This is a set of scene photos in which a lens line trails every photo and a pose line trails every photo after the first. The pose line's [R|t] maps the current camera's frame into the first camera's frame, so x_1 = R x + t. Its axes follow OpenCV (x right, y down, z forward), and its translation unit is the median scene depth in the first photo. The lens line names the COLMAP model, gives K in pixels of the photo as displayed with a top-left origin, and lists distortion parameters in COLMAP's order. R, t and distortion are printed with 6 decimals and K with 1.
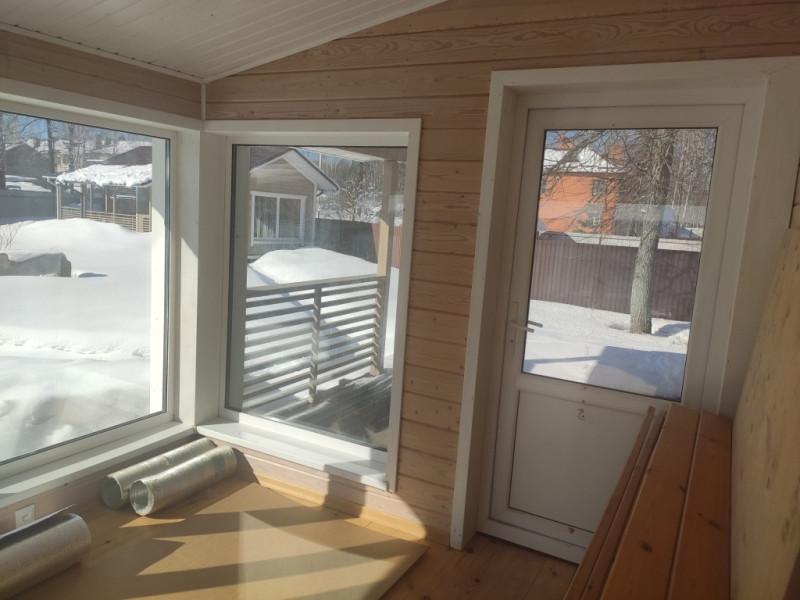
lens RADIAL K [[591.7, 0, 400.0], [0, 591.7, 300.0], [0, 0, 1]] dist [0.066462, -0.085715]
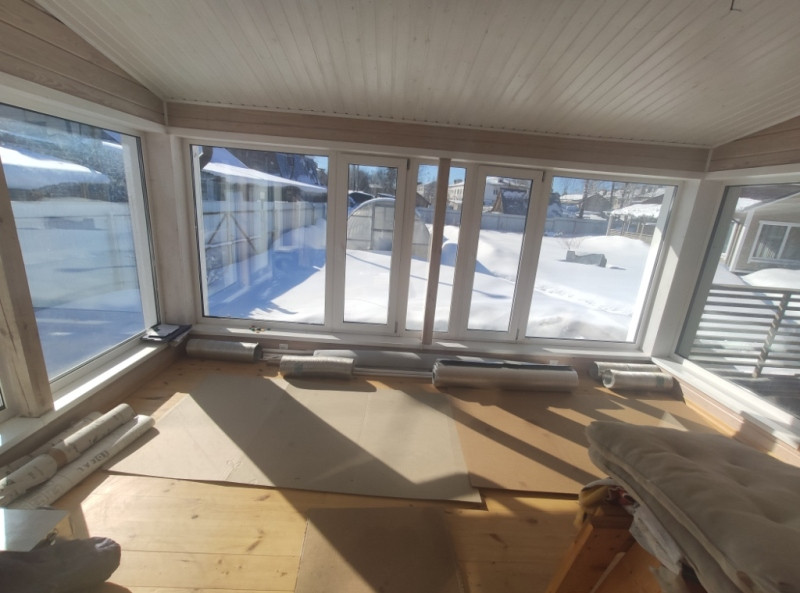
lens RADIAL K [[346.7, 0, 400.0], [0, 346.7, 296.5], [0, 0, 1]] dist [-0.009823, 0.000882]
pose [[0.494463, 0.193259, -0.847442, 0.087840], [-0.162991, 0.978290, 0.127997, 0.029716], [0.853780, 0.074836, 0.515227, -0.110730]]
